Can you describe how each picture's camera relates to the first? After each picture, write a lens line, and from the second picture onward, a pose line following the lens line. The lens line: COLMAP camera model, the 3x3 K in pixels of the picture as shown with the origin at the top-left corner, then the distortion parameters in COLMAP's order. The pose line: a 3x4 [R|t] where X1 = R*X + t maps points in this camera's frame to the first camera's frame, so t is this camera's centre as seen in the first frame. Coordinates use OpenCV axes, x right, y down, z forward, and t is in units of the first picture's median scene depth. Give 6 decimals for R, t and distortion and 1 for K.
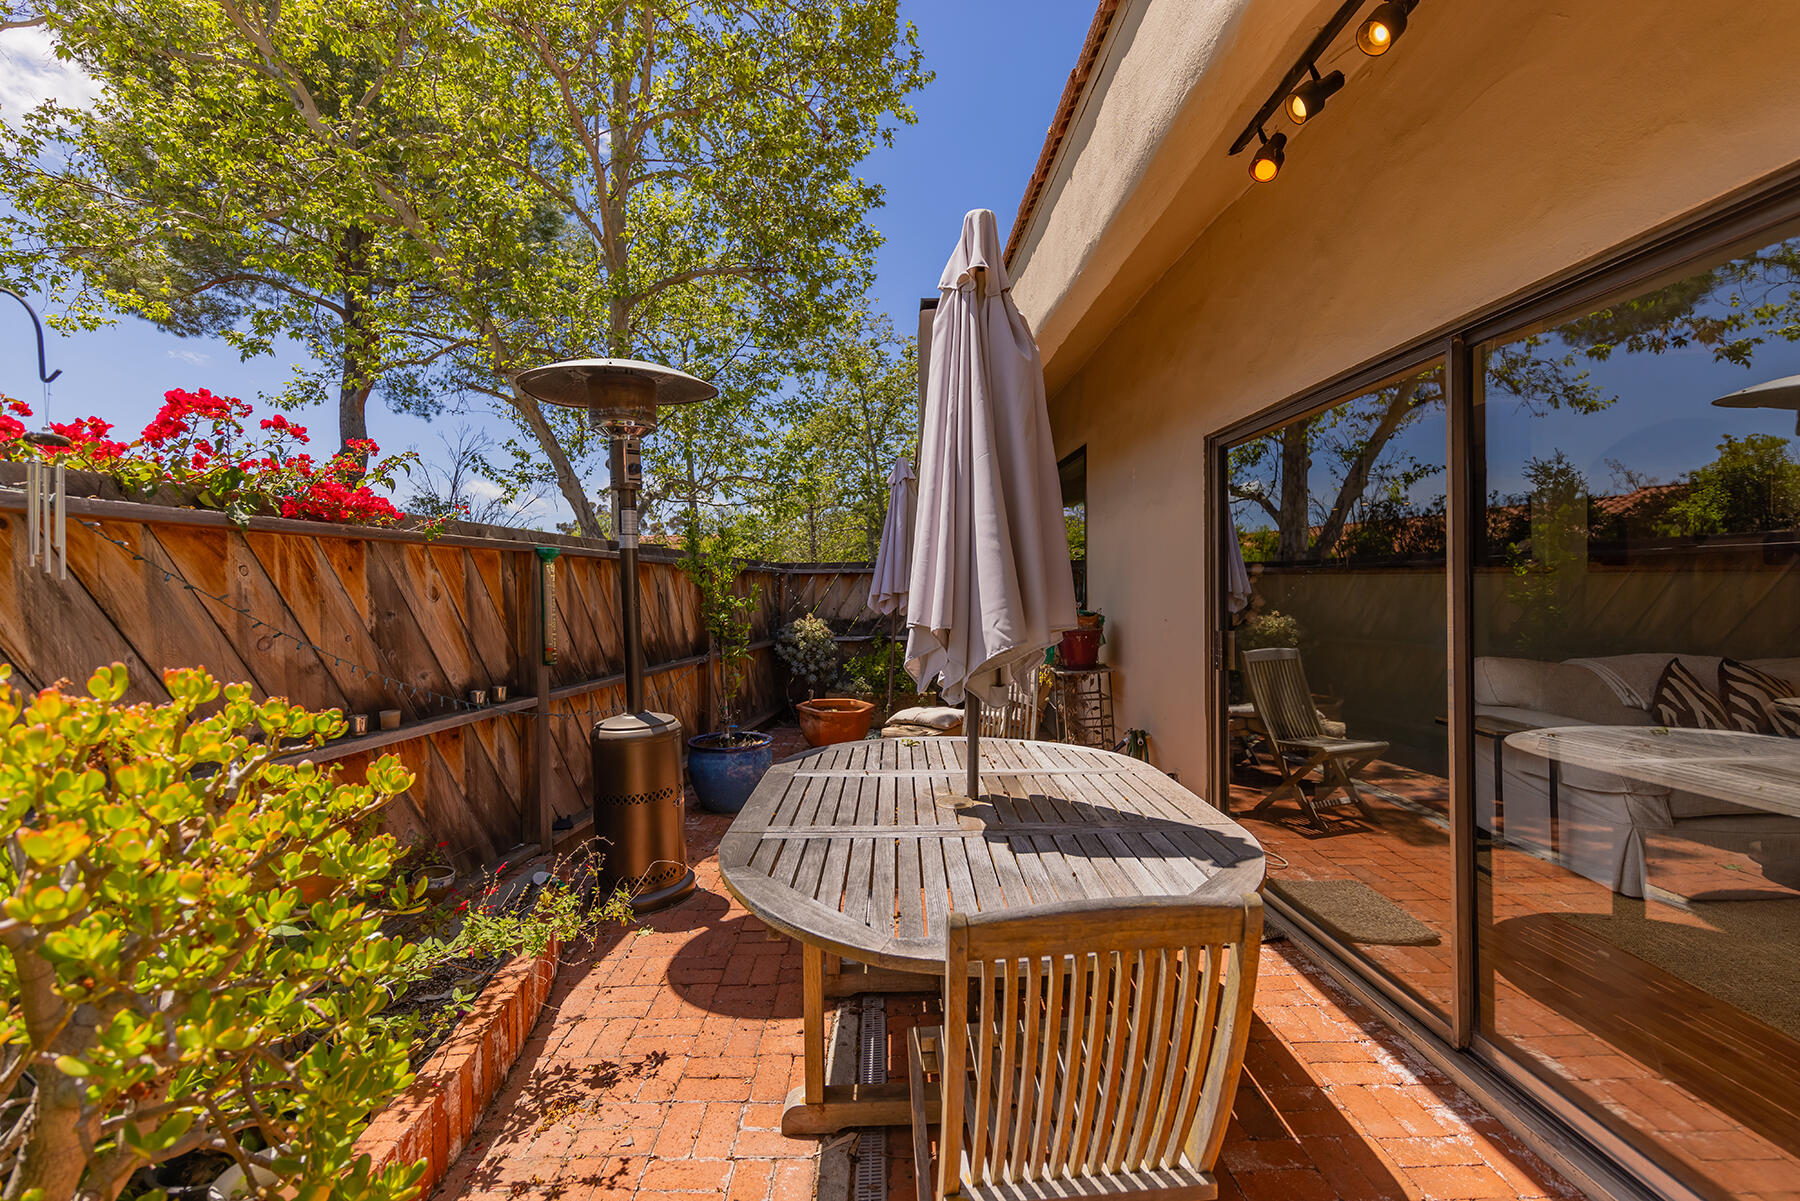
lens RADIAL K [[834.7, 0, 898.3], [0, 834.7, 594.2], [0, 0, 1]] dist [-0.000625, -0.000032]
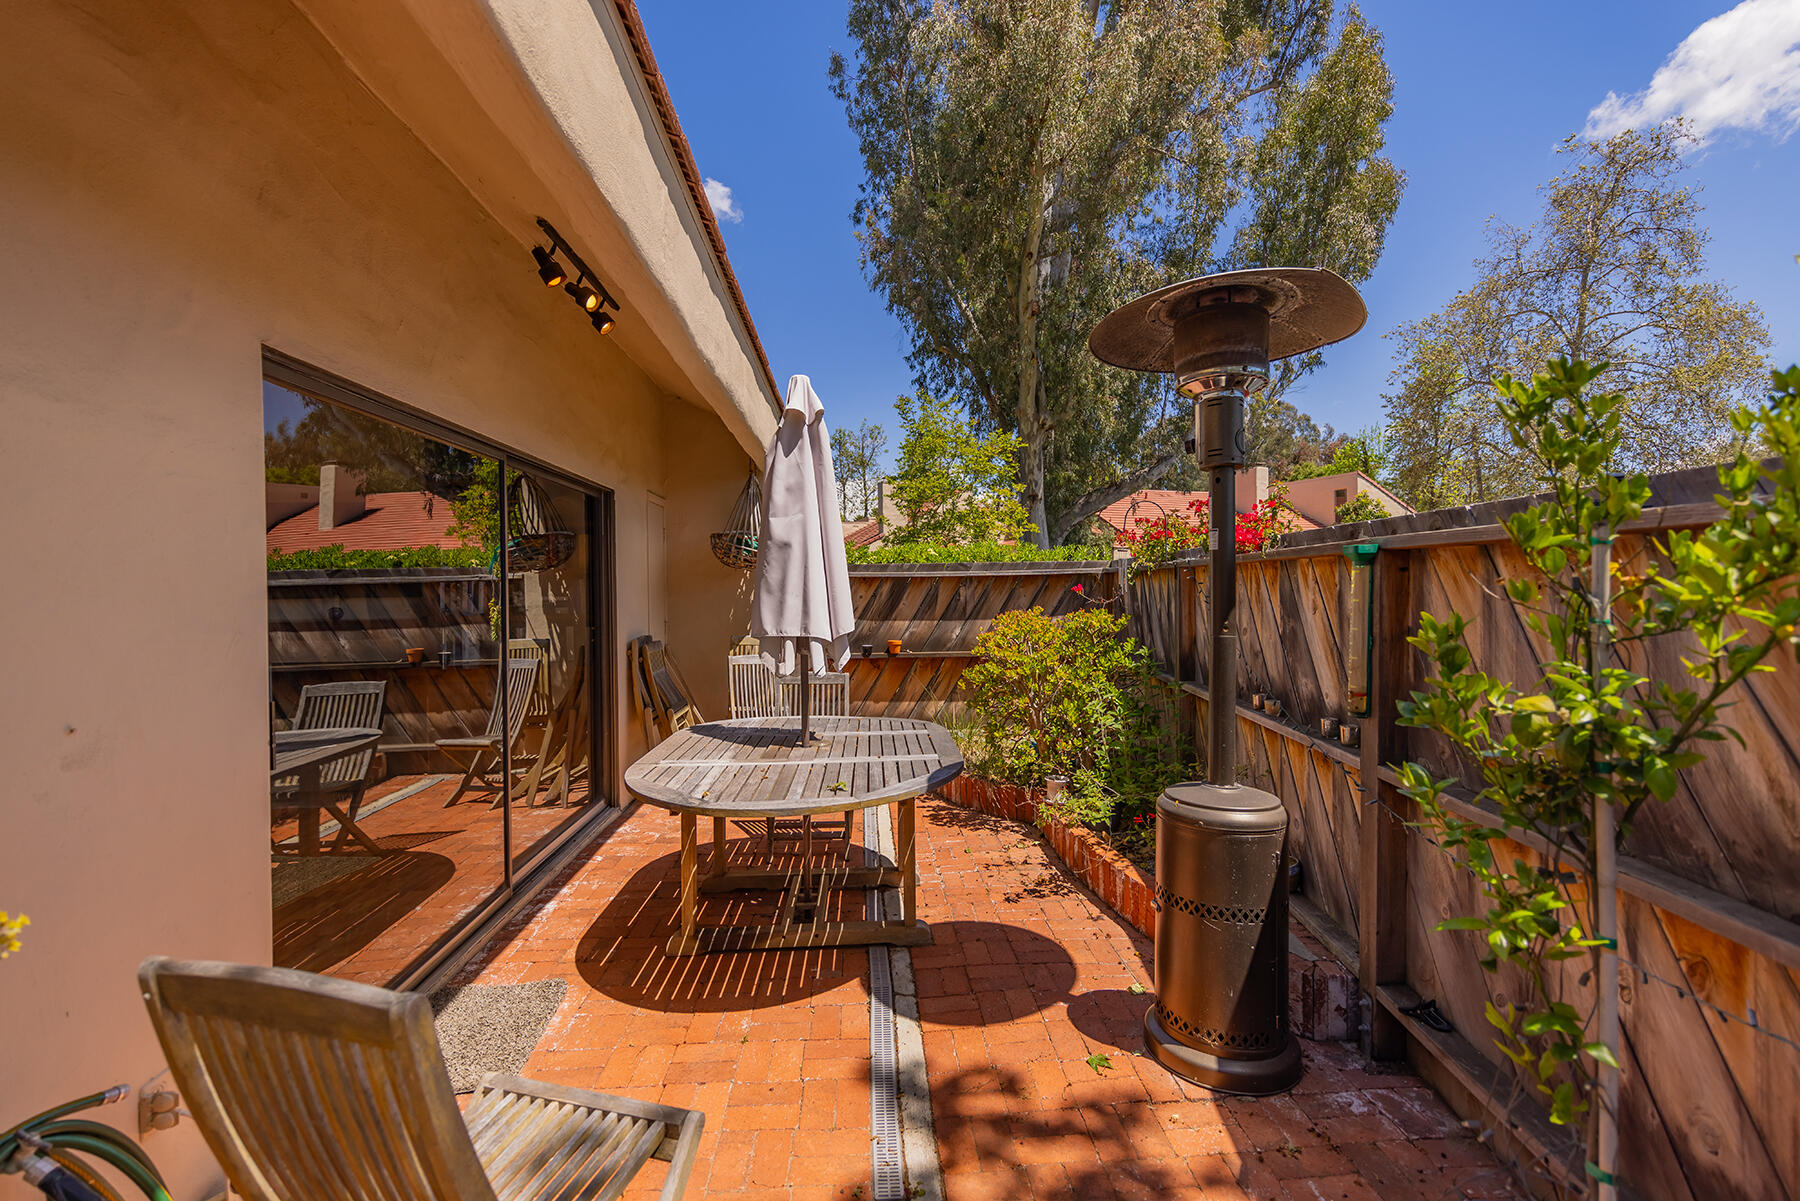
lens RADIAL K [[834.7, 0, 897.8], [0, 834.7, 598.1], [0, 0, 1]] dist [-0.000625, -0.000032]
pose [[-0.999418, 0.015503, -0.030370, -0.033679], [0.015021, 0.999758, 0.016054, -0.041775], [0.030612, 0.015589, -0.999410, 2.486325]]
